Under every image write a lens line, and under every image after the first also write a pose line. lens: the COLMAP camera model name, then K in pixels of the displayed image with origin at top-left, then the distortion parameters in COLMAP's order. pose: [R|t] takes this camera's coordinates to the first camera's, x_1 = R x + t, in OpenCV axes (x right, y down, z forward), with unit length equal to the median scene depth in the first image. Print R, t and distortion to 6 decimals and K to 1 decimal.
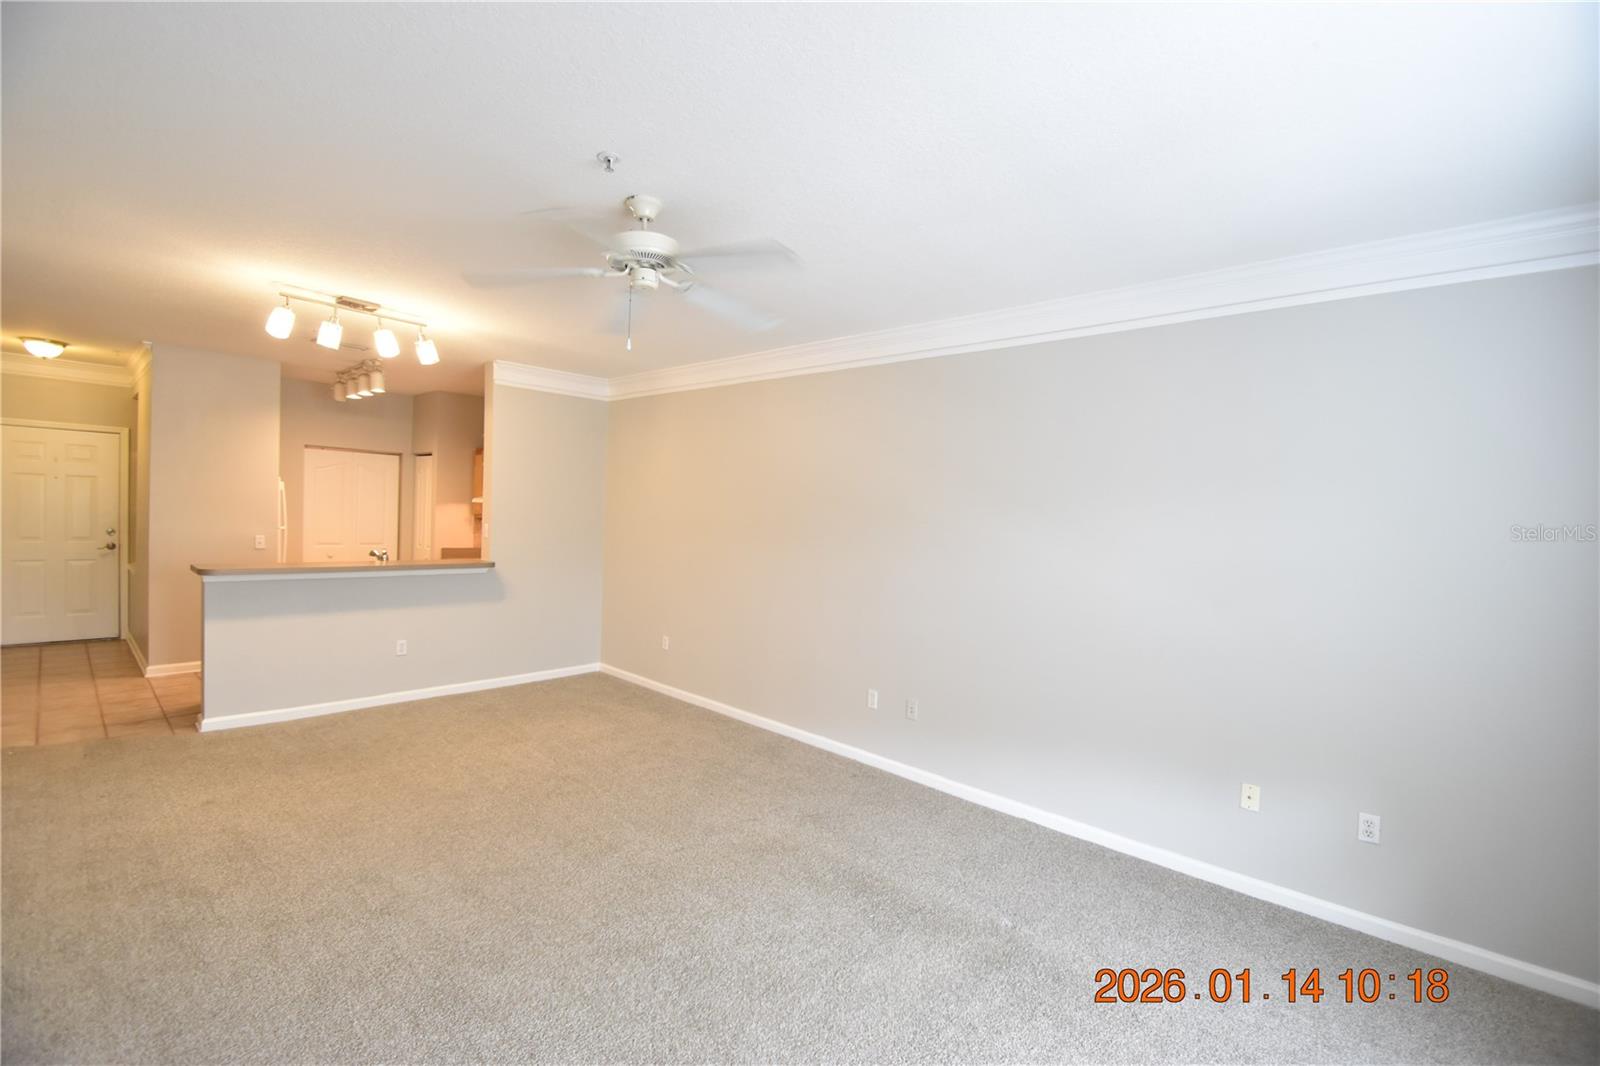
lens RADIAL K [[699.7, 0, 802.1], [0, 699.7, 539.4], [0, 0, 1]] dist [0.006465, -0.012271]
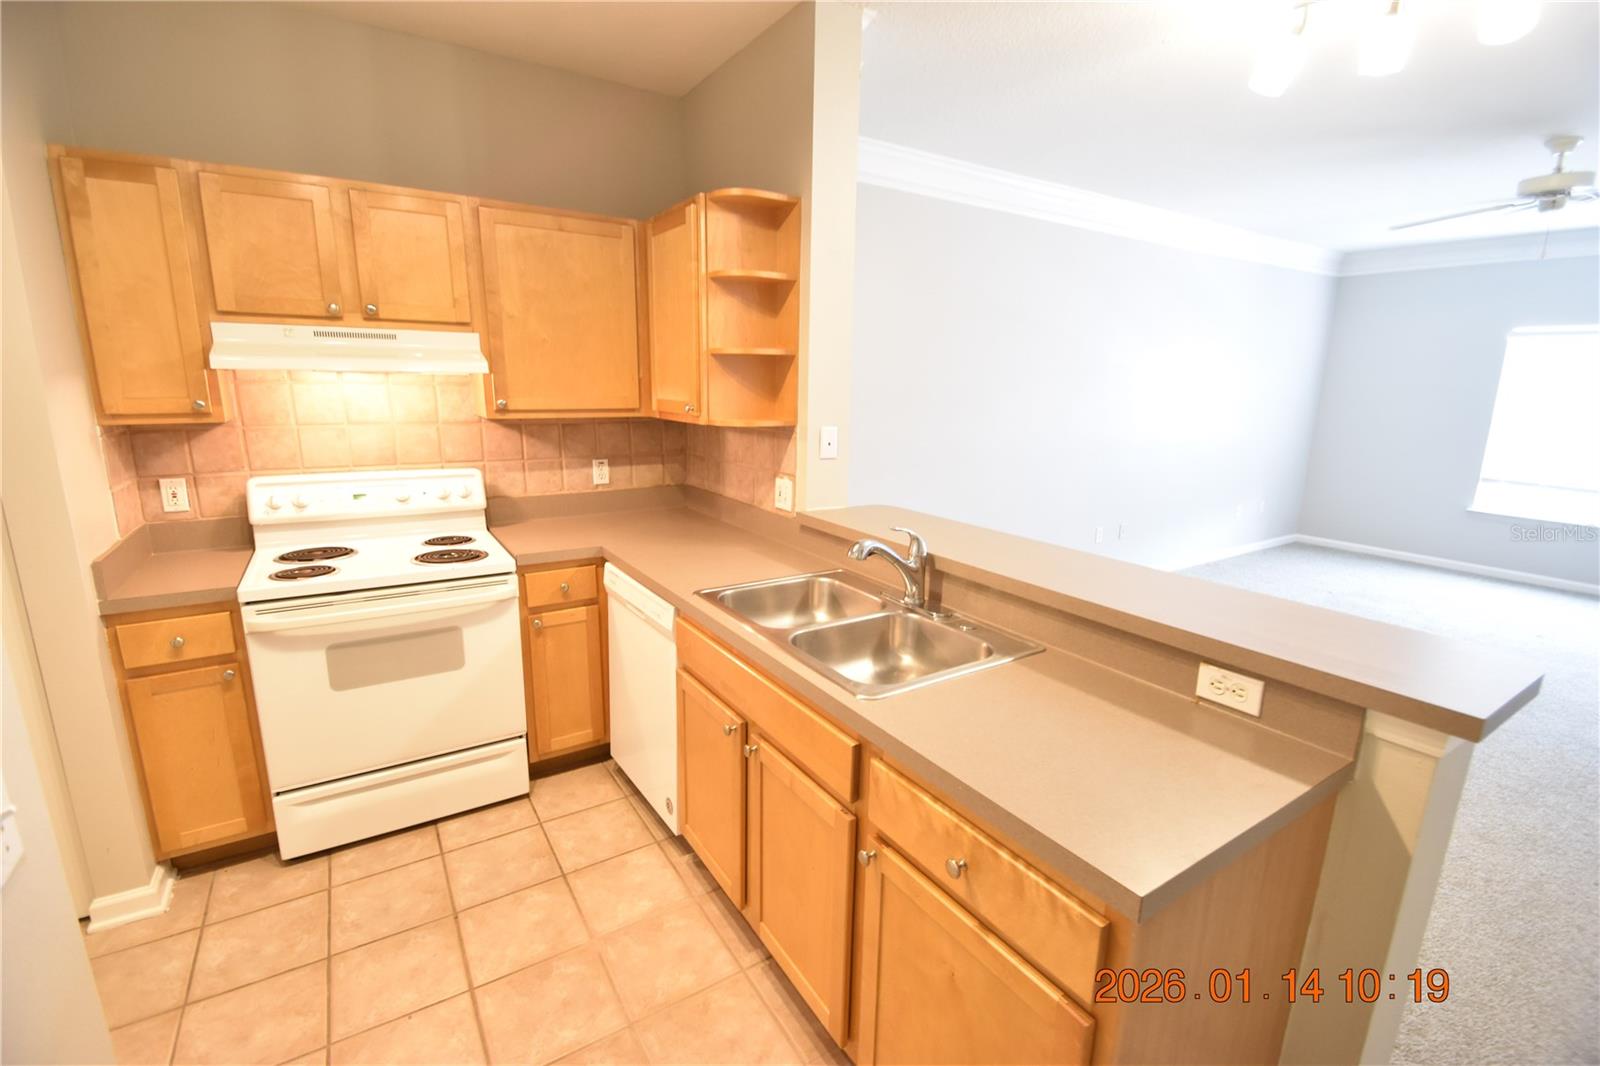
lens RADIAL K [[699.7, 0, 799.3], [0, 699.7, 542.6], [0, 0, 1]] dist [0.006465, -0.012271]
pose [[0.255259, -0.253192, 0.933133, -0.781515], [0.035971, 0.966923, 0.252521, -0.054976], [-0.966203, -0.030893, 0.255923, 0.804160]]
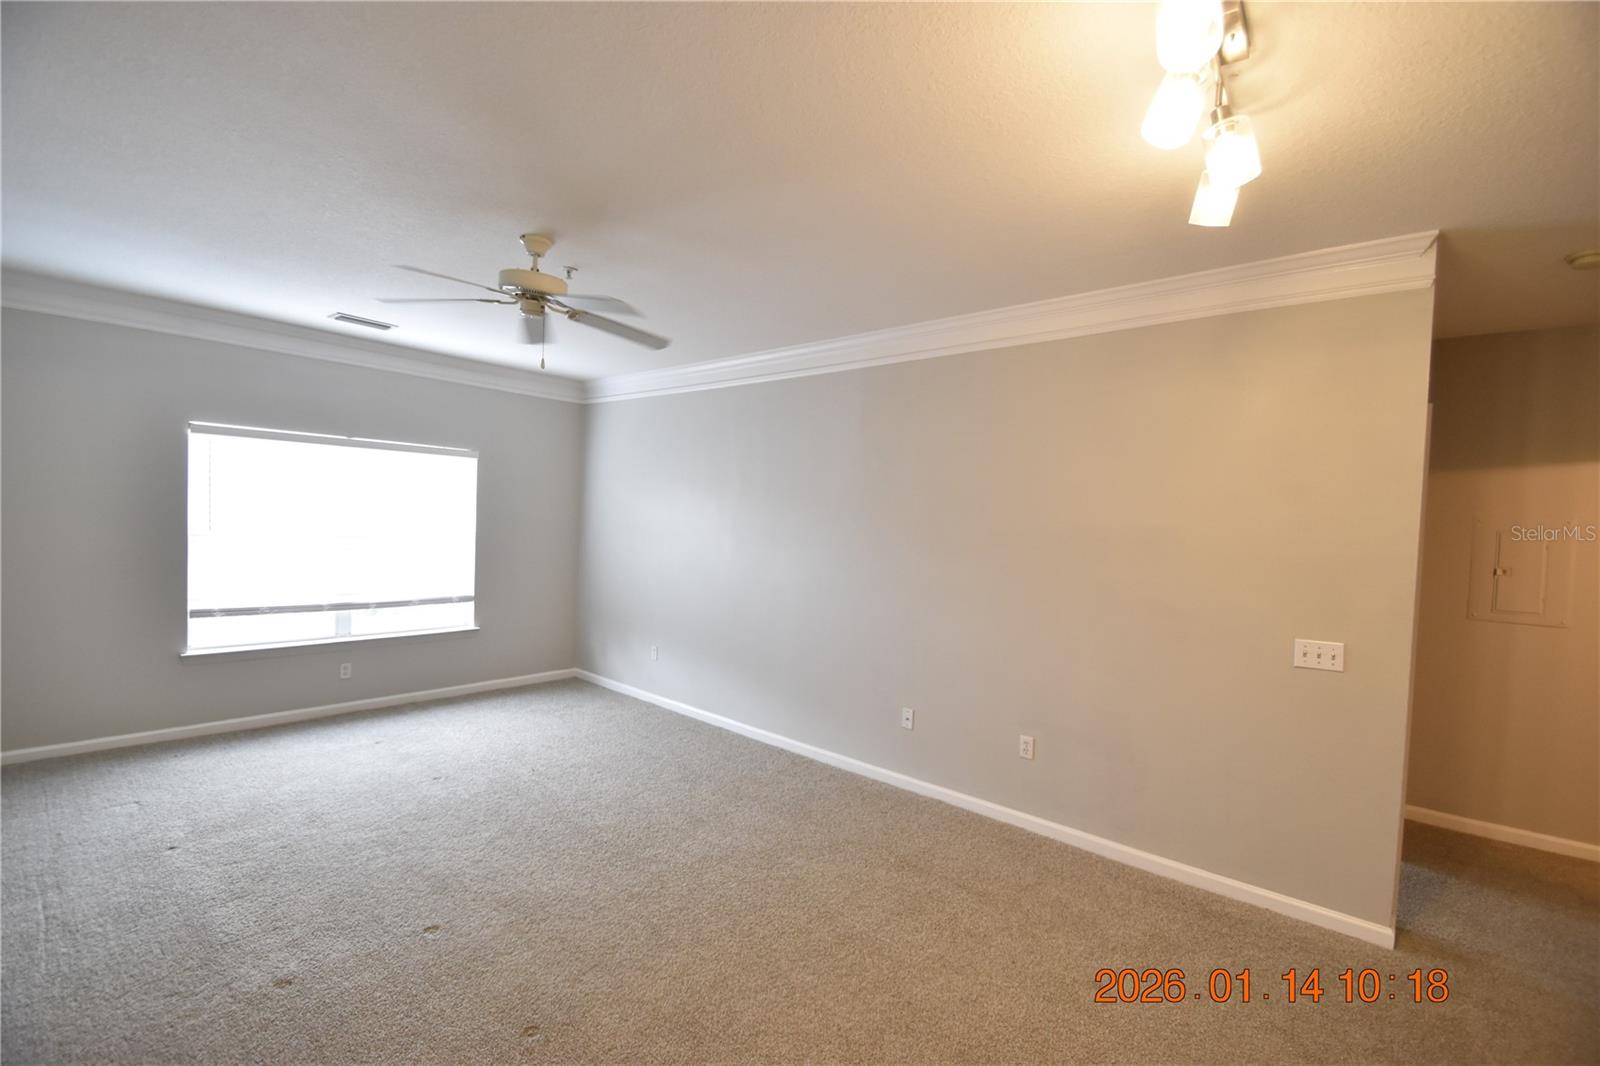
lens RADIAL K [[699.7, 0, 797.8], [0, 699.7, 539.2], [0, 0, 1]] dist [0.006465, -0.012271]
pose [[-0.996167, -0.081895, -0.030734, -0.263896], [-0.083868, 0.994043, 0.069609, -0.044639], [0.024850, 0.071920, -0.997101, 0.873682]]
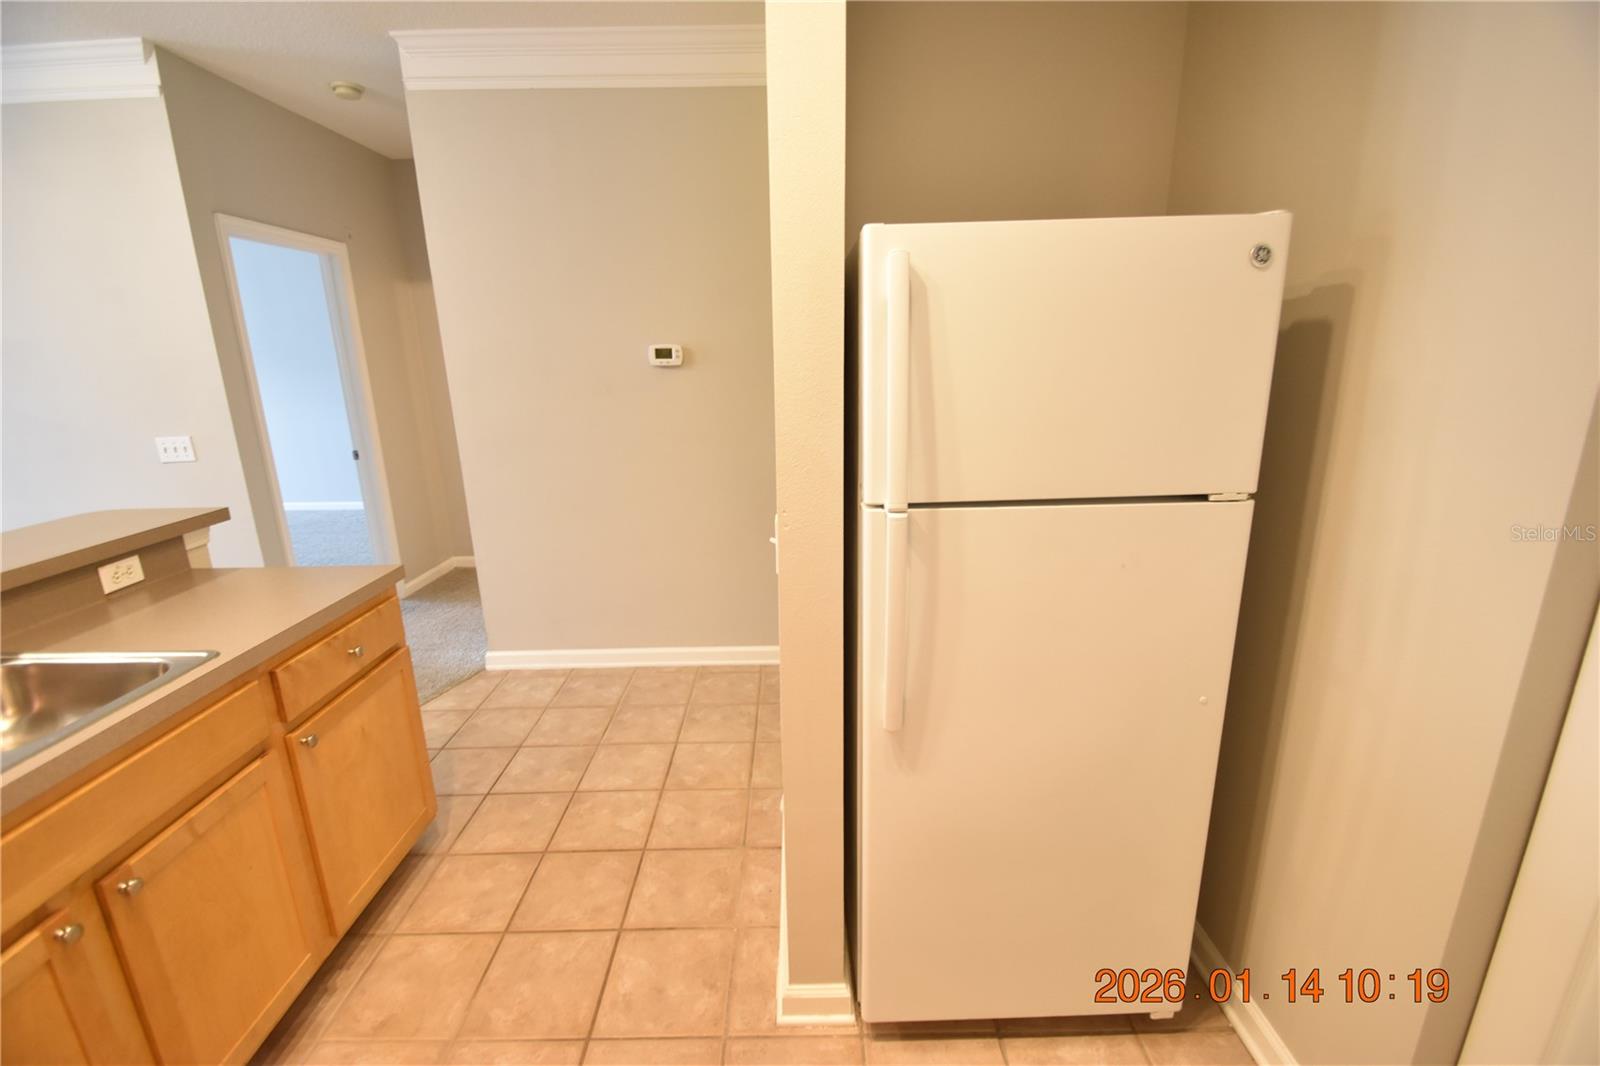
lens RADIAL K [[699.7, 0, 796.9], [0, 699.7, 541.0], [0, 0, 1]] dist [0.006465, -0.012271]
pose [[-0.731367, 0.148550, -0.665609, -0.587190], [-0.042140, 0.964280, 0.261510, -0.053736], [0.680681, 0.219308, -0.698983, 1.102210]]
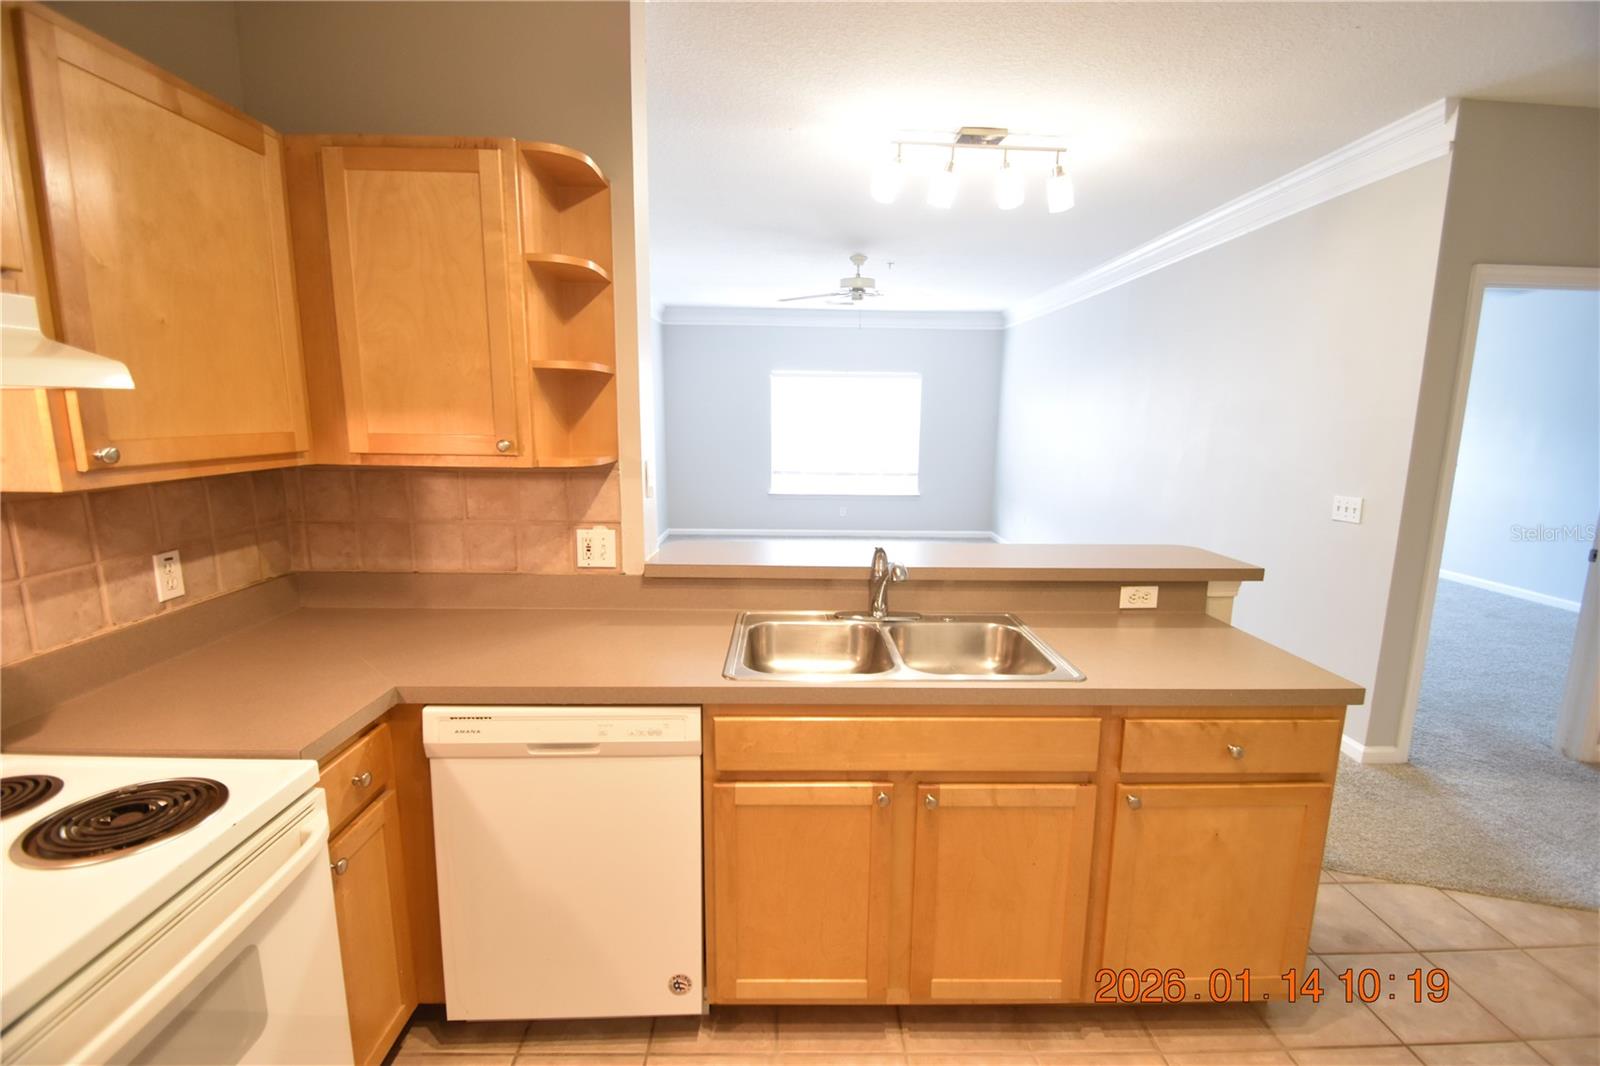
lens RADIAL K [[699.7, 0, 797.5], [0, 699.7, 539.3], [0, 0, 1]] dist [0.006465, -0.012271]
pose [[-0.690801, -0.173248, 0.701982, -0.686259], [-0.009364, 0.972932, 0.230902, -0.058840], [-0.722984, 0.152934, -0.673725, 1.066072]]
